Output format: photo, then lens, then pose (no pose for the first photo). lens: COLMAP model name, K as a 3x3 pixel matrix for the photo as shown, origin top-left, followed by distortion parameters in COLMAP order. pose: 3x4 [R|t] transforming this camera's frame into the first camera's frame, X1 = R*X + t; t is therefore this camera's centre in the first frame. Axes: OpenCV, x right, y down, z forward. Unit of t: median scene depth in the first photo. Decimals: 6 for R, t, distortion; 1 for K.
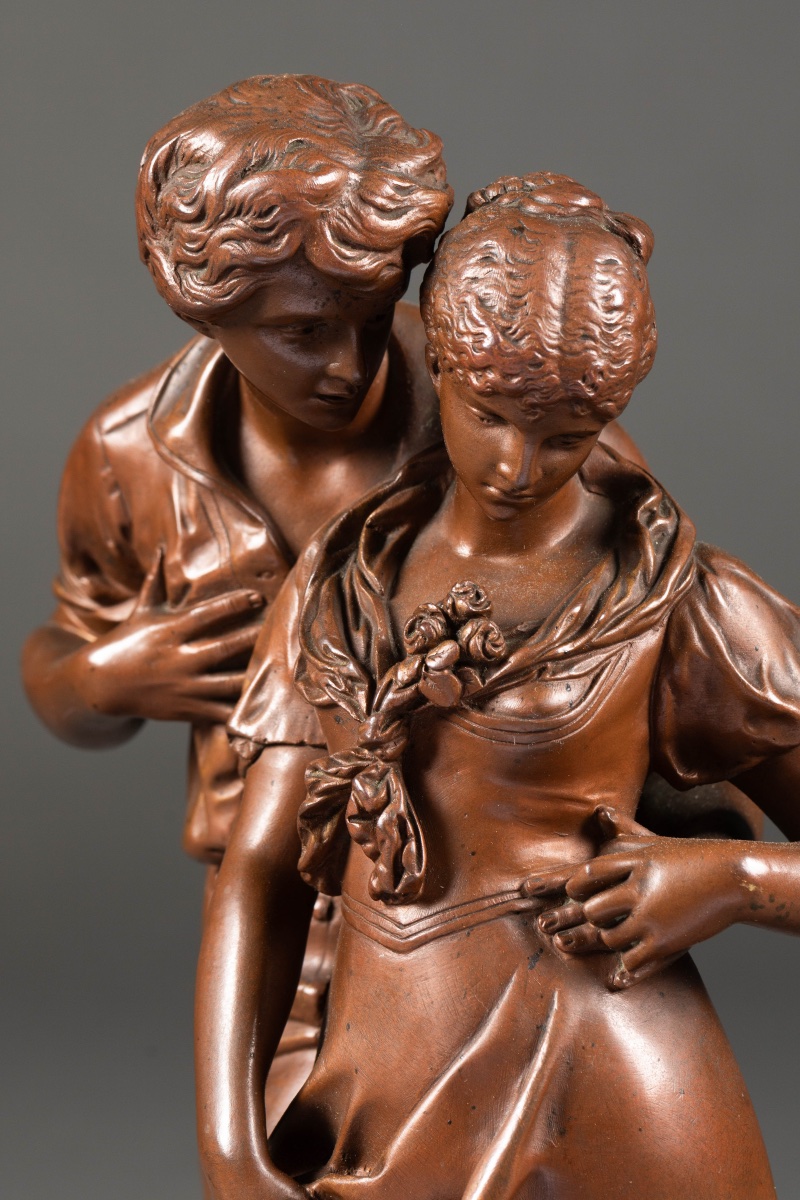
lens RADIAL K [[5506.0, 0, 400.0], [0, 5506.0, 600.0], [0, 0, 1]] dist [0.094304, -1.892903]
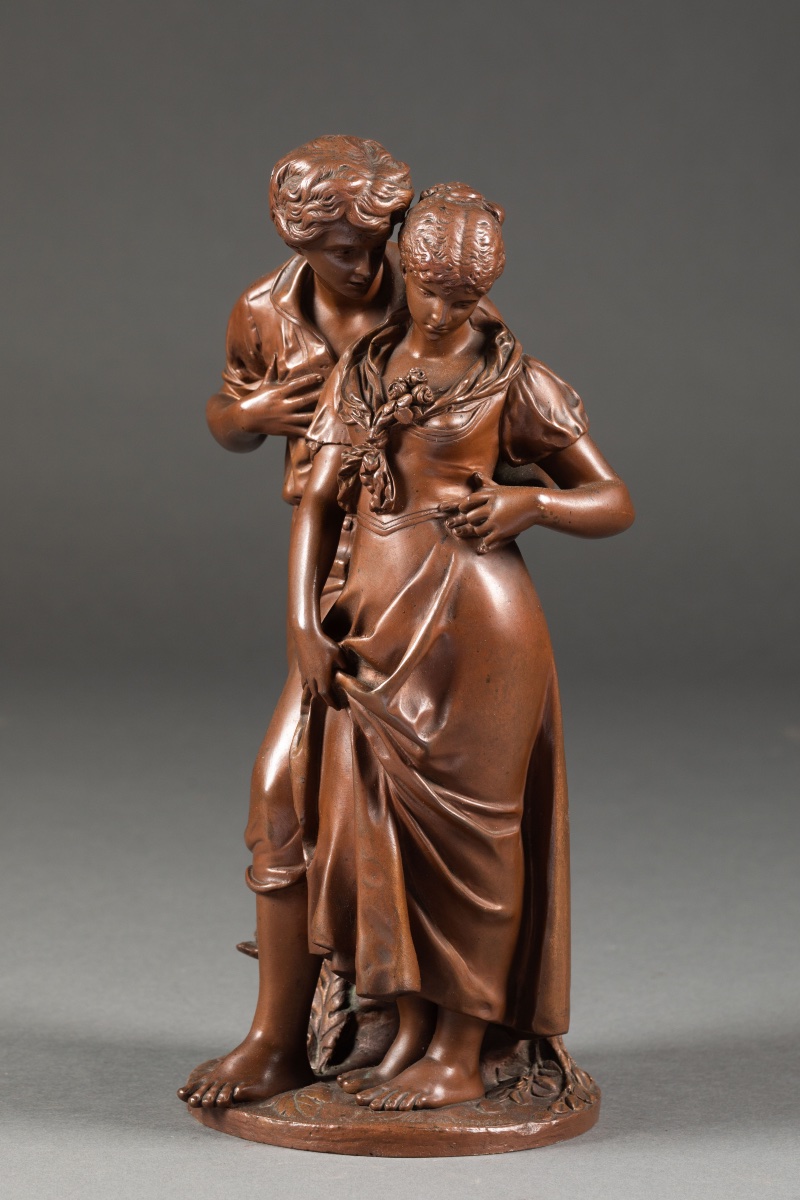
lens RADIAL K [[4365.2, 0, 347.5], [0, 4365.2, 599.0], [0, 0, 1]] dist [0.097944, 2.788171]
pose [[0.999746, 0.019545, -0.011190, 0.005838], [-0.019297, 0.999574, 0.021897, 0.051232], [0.011613, -0.021675, 0.999698, -0.746706]]
